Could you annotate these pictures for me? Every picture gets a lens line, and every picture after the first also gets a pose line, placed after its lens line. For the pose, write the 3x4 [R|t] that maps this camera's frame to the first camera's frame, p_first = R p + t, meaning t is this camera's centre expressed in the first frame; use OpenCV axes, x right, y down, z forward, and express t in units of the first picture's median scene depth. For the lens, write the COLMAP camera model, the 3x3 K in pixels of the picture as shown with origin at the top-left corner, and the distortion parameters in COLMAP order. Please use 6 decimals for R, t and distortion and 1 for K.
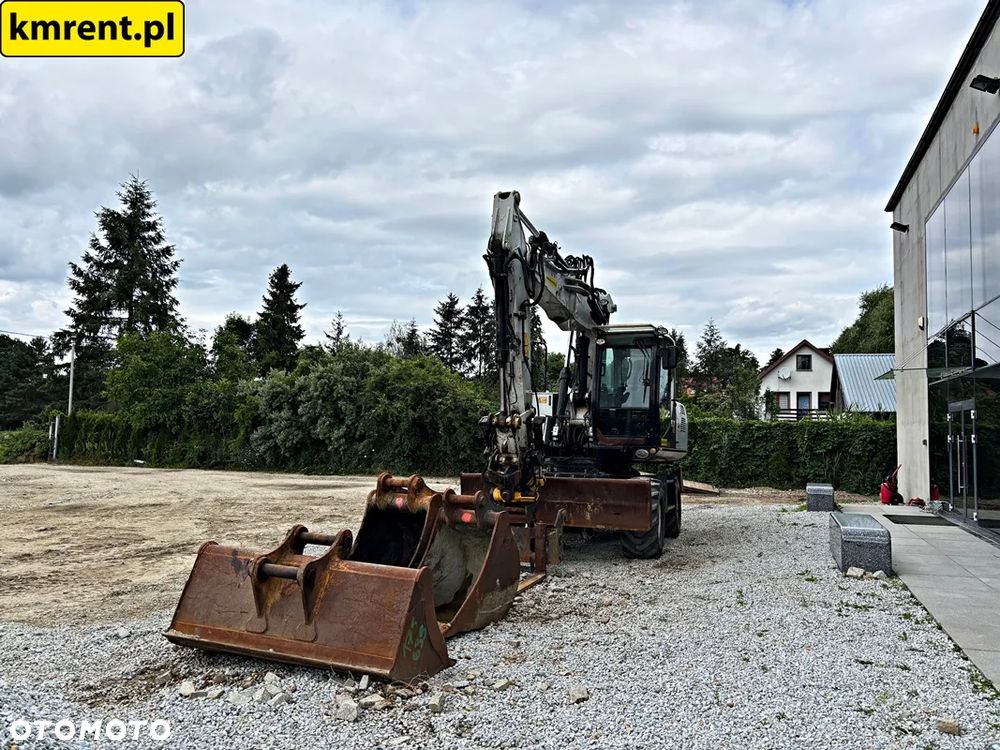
lens RADIAL K [[758.5, 0, 505.4], [0, 758.5, 379.8], [0, 0, 1]] dist [0.024497, -0.004443]
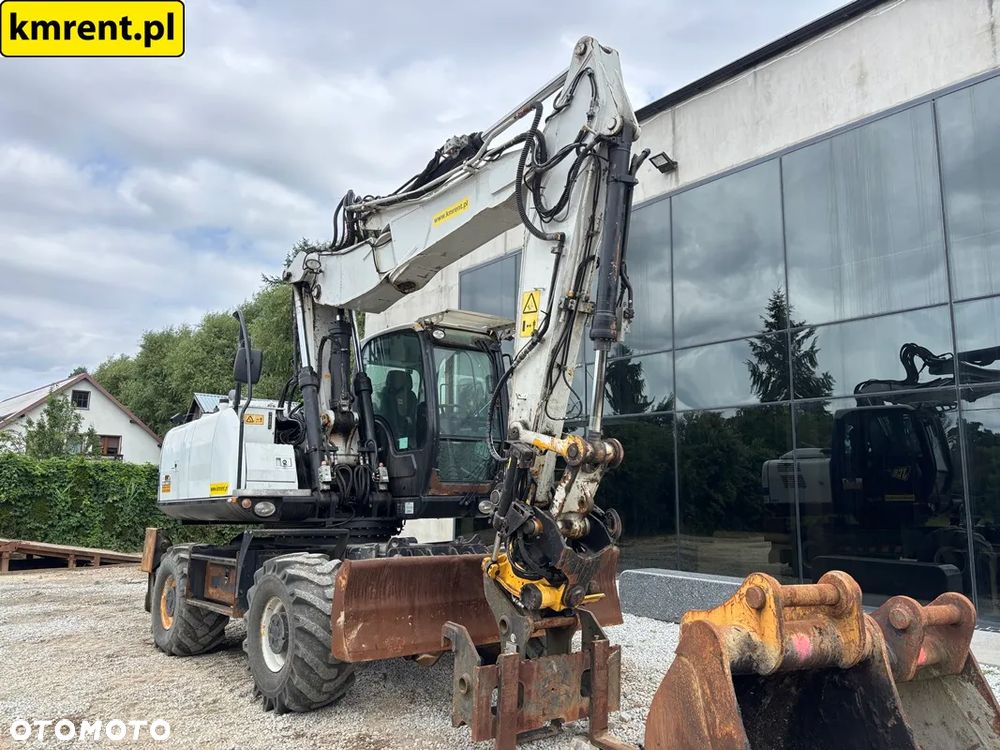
lens RADIAL K [[754.7, 0, 497.8], [0, 754.7, 368.8], [0, 0, 1]] dist [0.054215, -0.062778]
pose [[0.535704, 0.123606, 0.835310, -0.123654], [-0.058807, 0.992287, -0.109120, 0.015005], [-0.842355, 0.009334, 0.538841, 0.196451]]
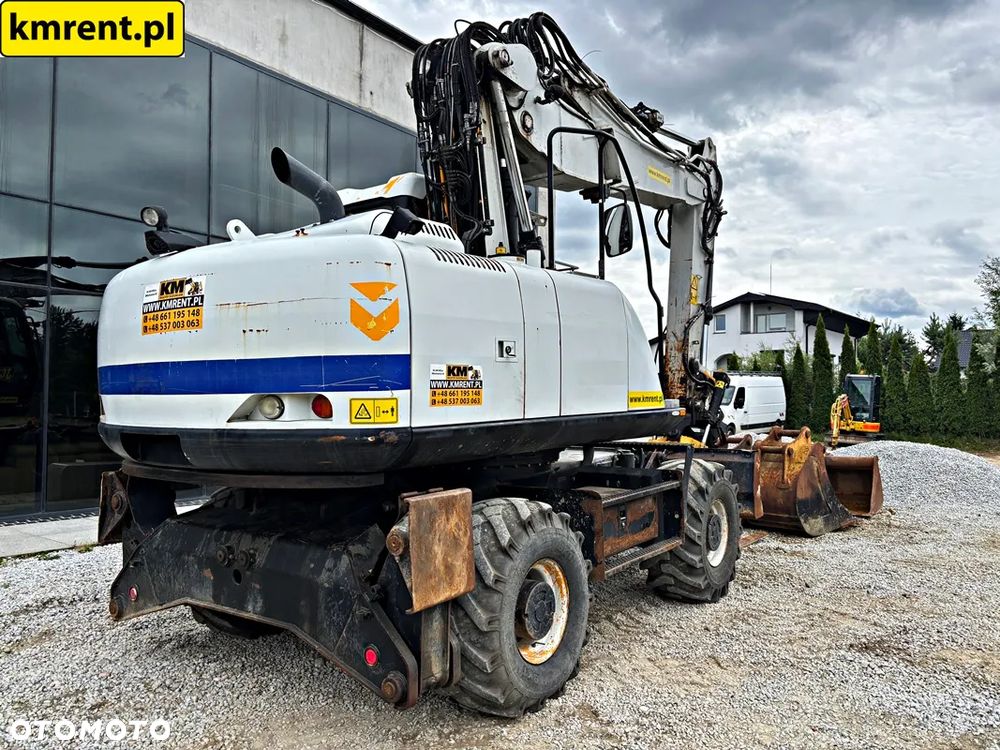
lens RADIAL K [[753.8, 0, 507.7], [0, 753.8, 381.1], [0, 0, 1]] dist [0.051540, -0.062275]
pose [[-0.956894, -0.012217, 0.290179, -0.011402], [-0.039764, 0.995217, -0.089226, 0.038875], [-0.287701, -0.096918, -0.952804, 0.505995]]
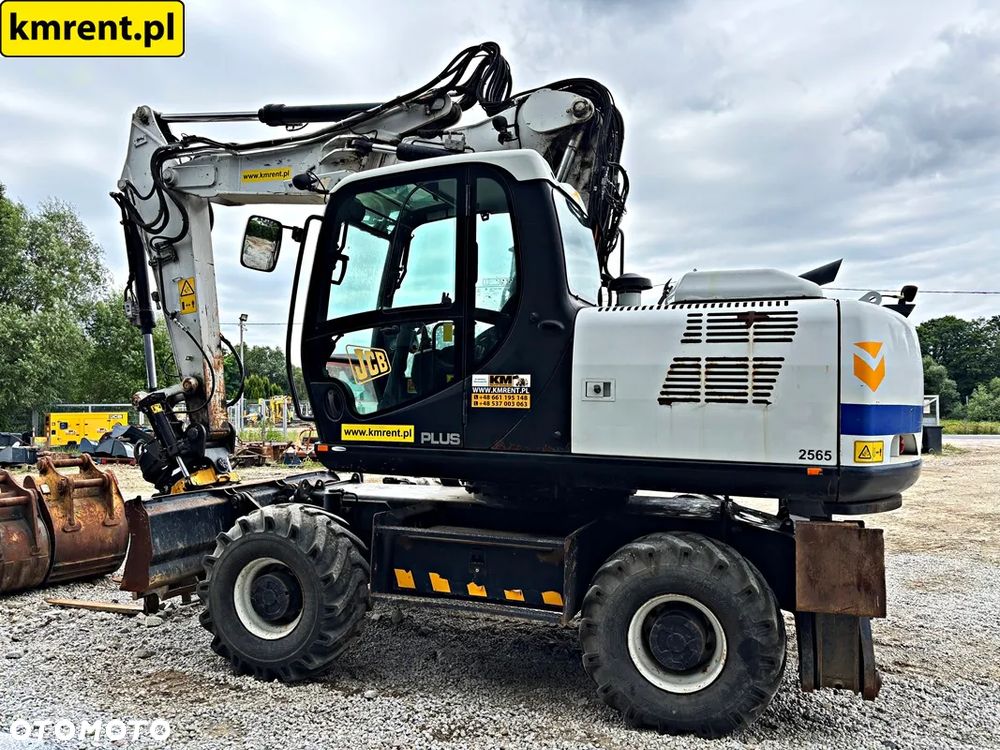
lens RADIAL K [[753.9, 0, 500.0], [0, 753.9, 375.0], [0, 0, 1]] dist [0.021633, -0.000677]
pose [[-0.001058, -0.057066, -0.998370, 0.201774], [0.076258, 0.995459, -0.056981, 0.025714], [0.997088, -0.076194, 0.003298, 0.347100]]
